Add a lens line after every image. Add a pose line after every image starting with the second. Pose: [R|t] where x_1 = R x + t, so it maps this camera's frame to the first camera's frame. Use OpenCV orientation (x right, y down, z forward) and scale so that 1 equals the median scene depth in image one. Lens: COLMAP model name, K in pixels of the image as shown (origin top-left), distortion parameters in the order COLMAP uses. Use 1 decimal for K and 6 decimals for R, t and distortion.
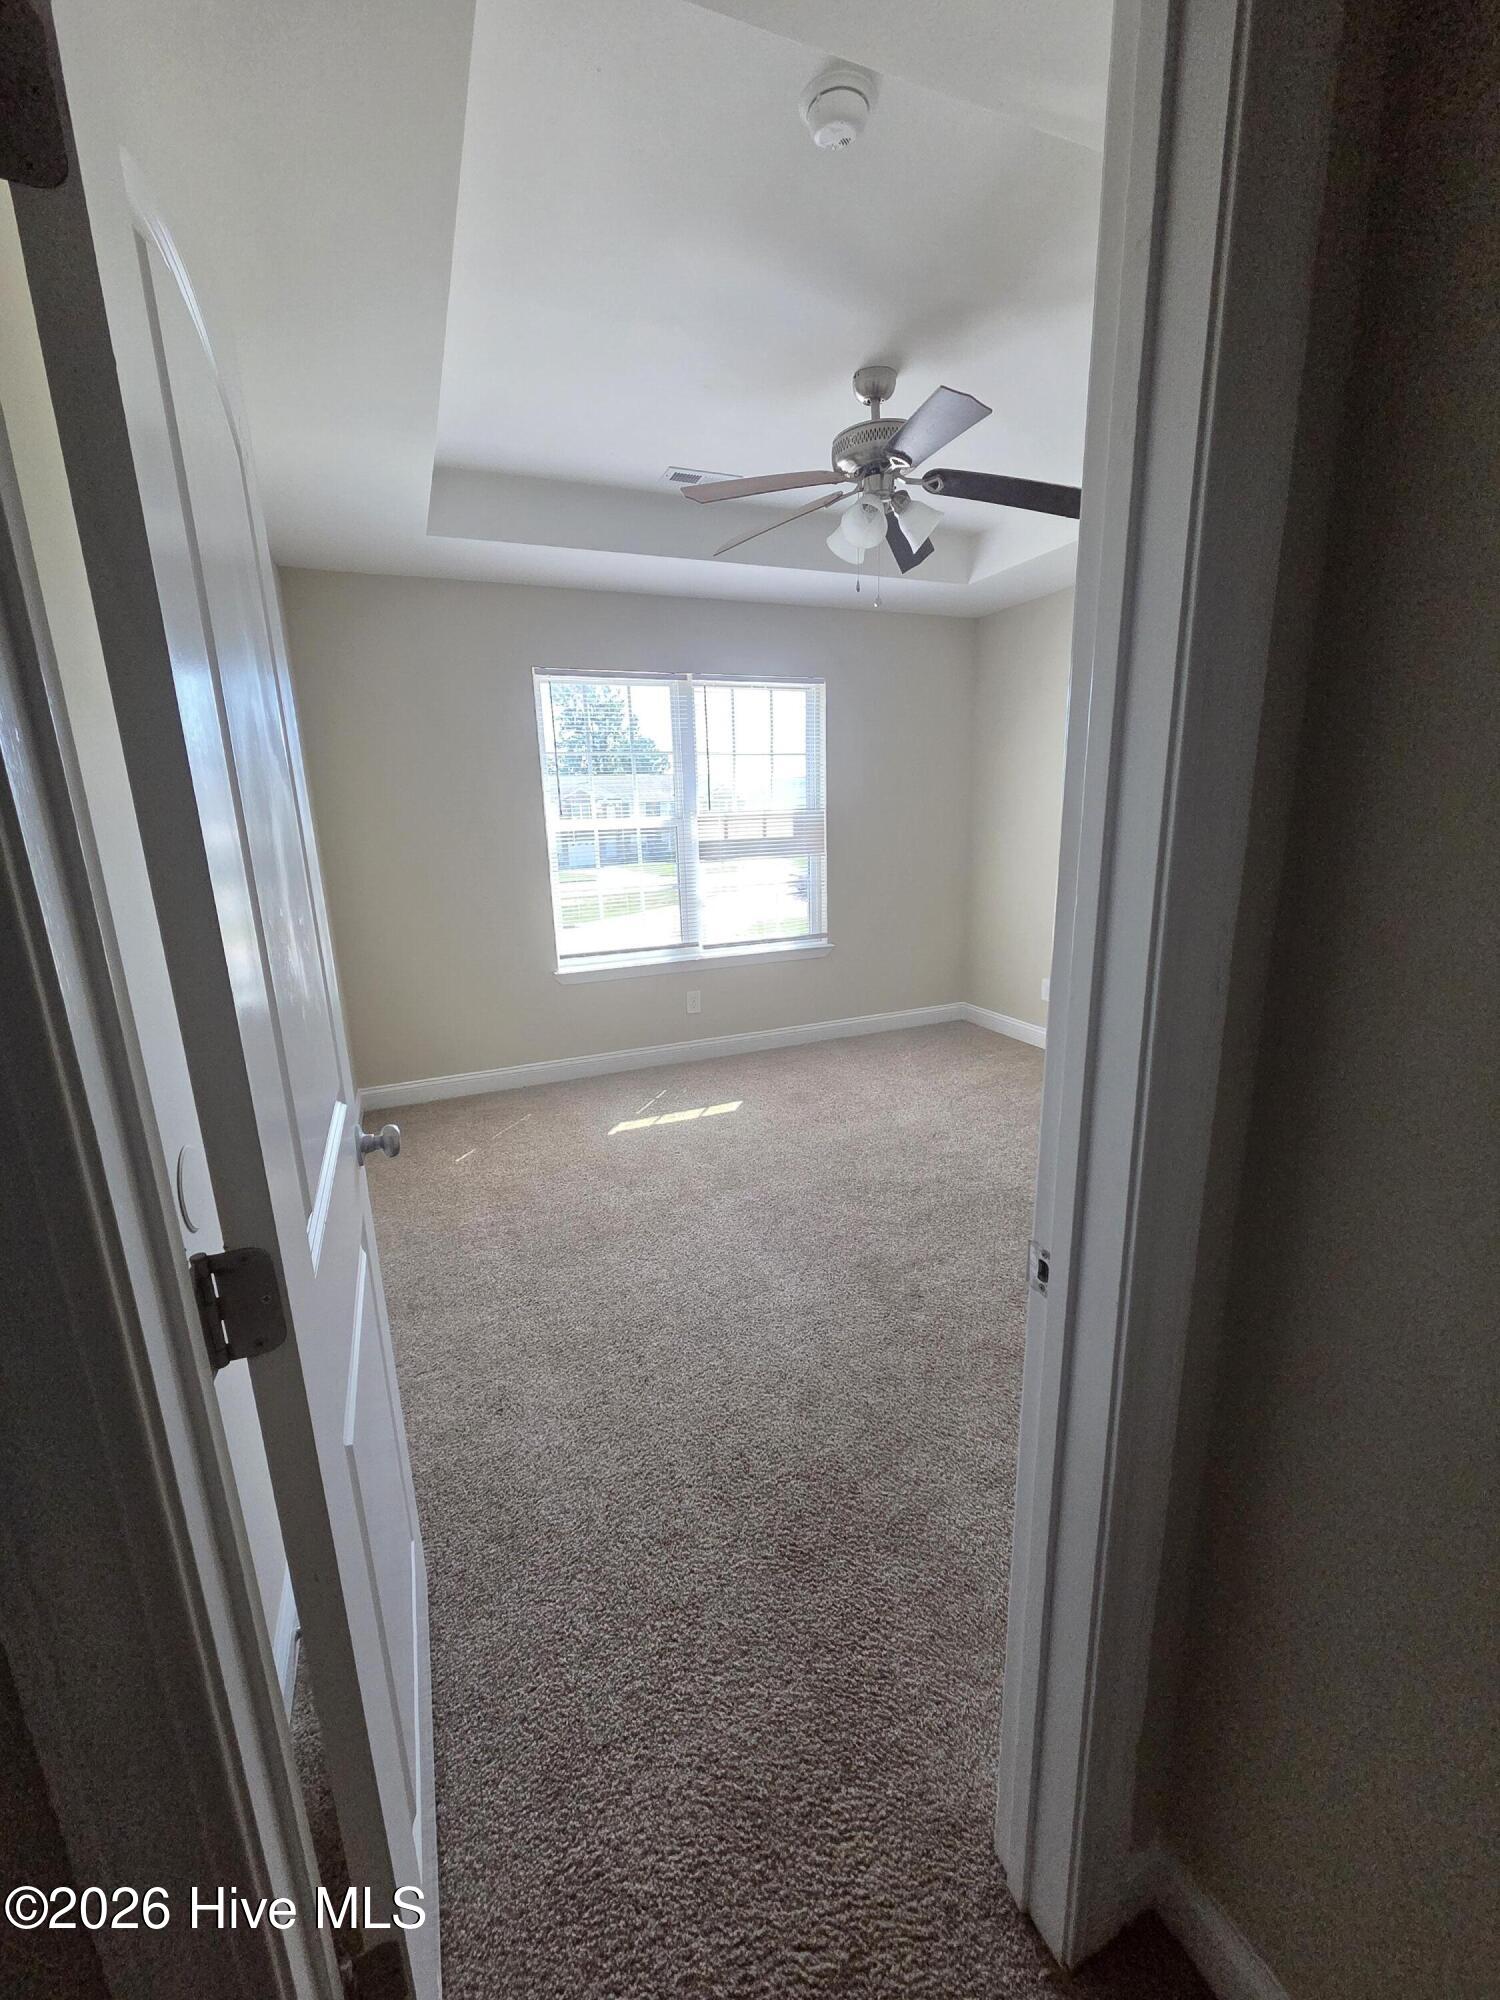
lens RADIAL K [[821.6, 0, 769.7], [0, 821.6, 1001.0], [0, 0, 1]] dist [0.002623, 0.000272]
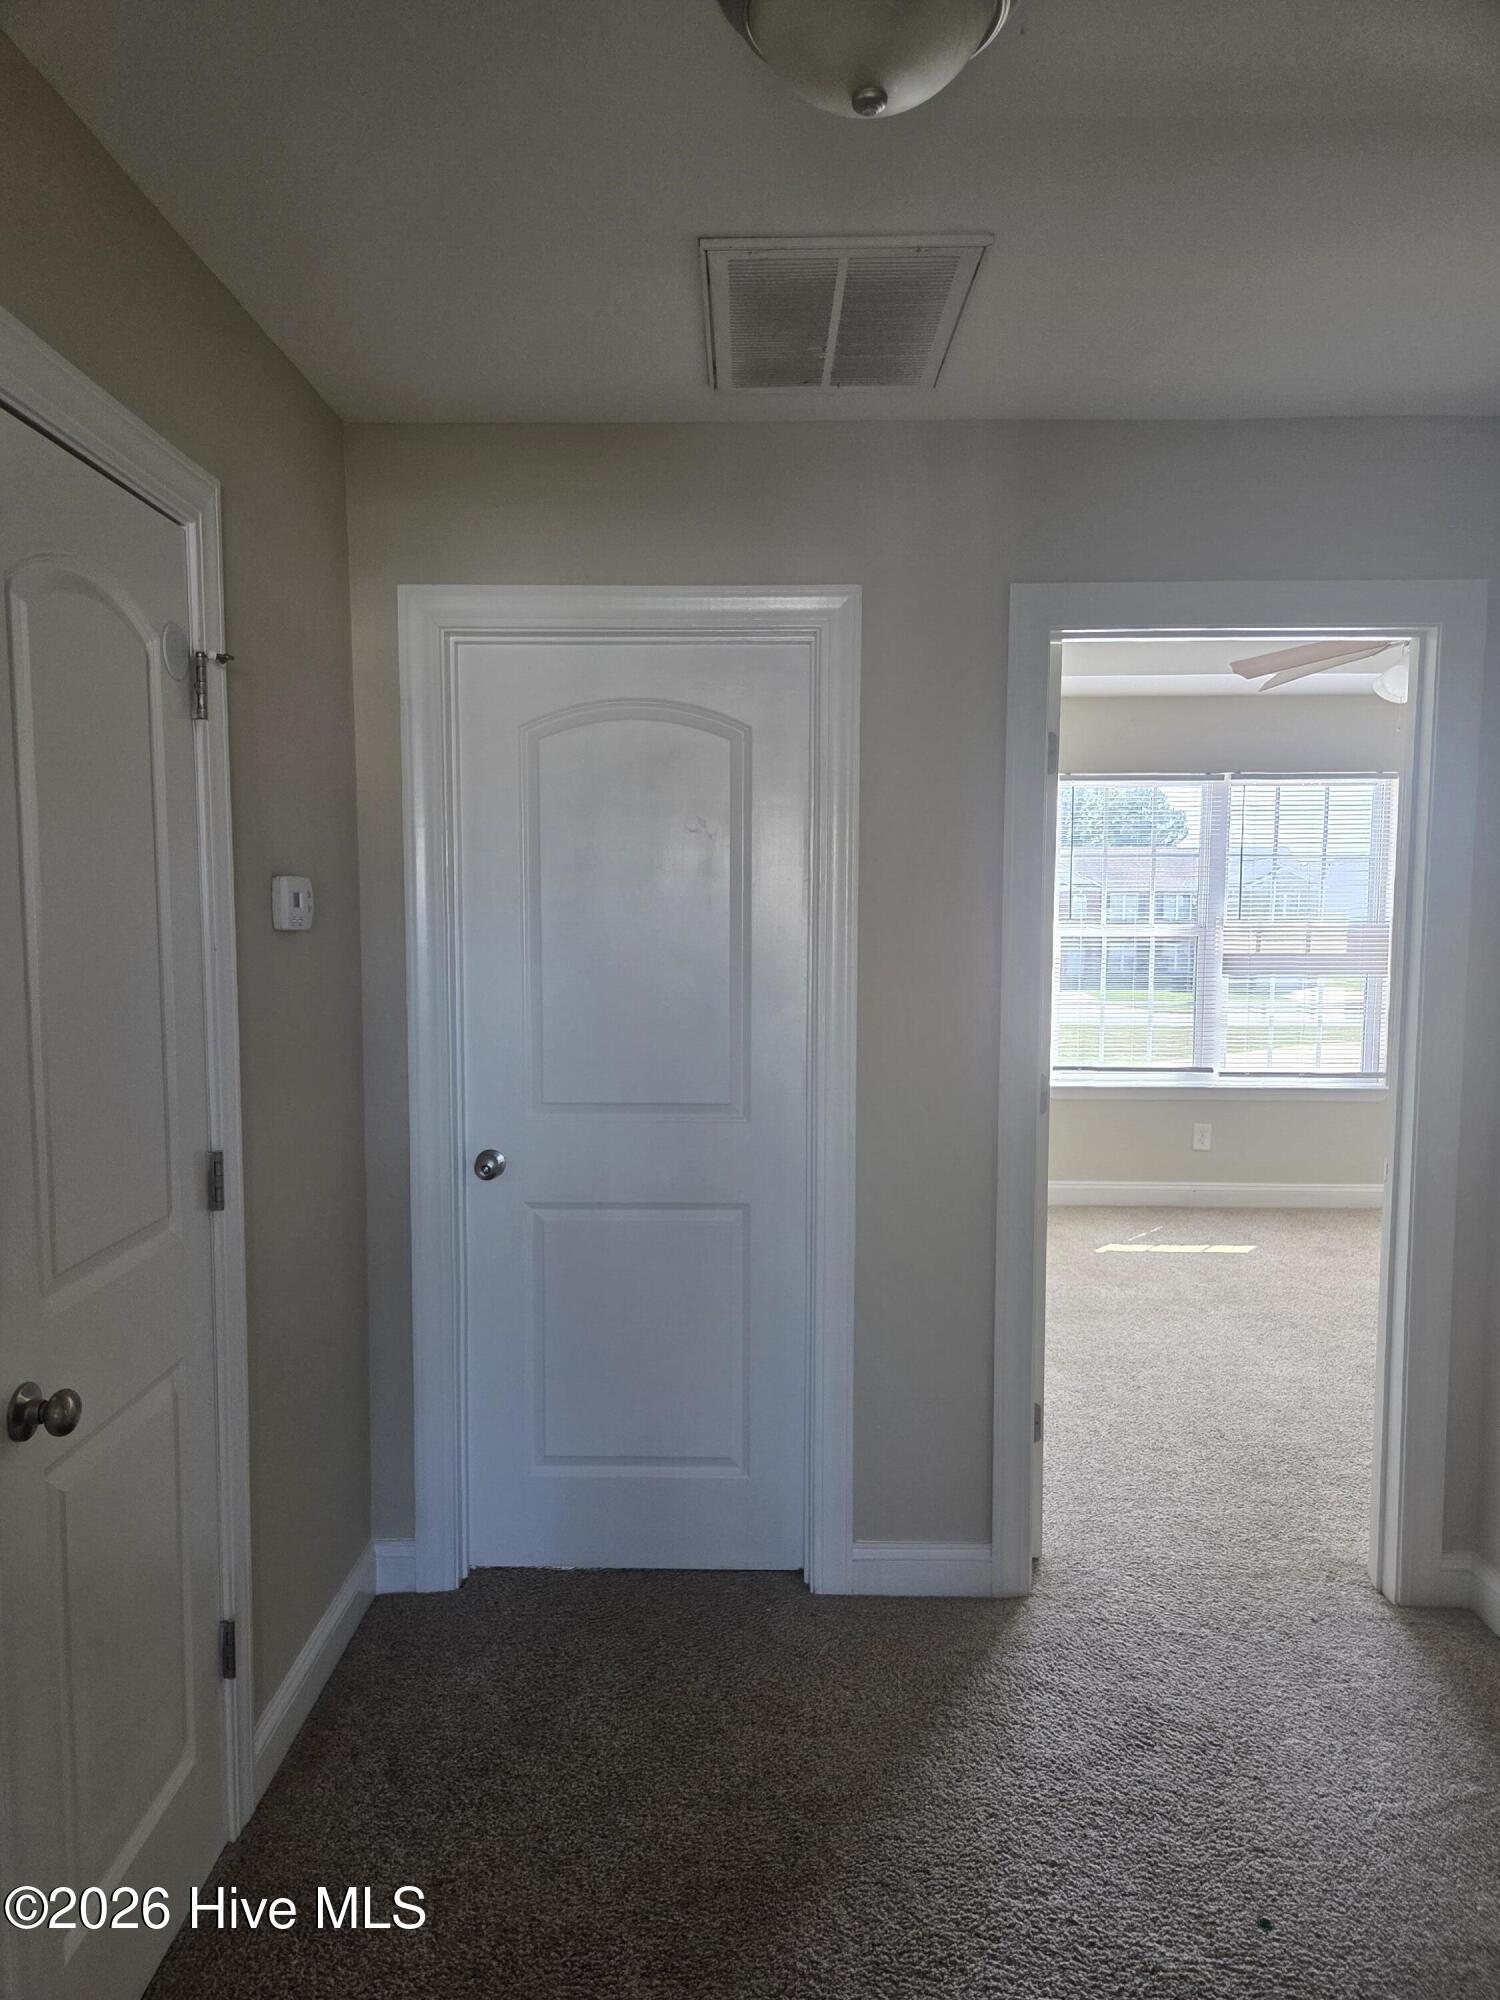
lens RADIAL K [[1342.6, 0, 750.0], [0, 1342.6, 1000.0], [0, 0, 1]] dist [0.041283, -0.005559]
pose [[0.909612, 0.061379, -0.410900, 0.056714], [-0.125428, 0.983449, -0.130754, 0.123453], [0.396073, 0.170474, 0.902255, -0.573915]]
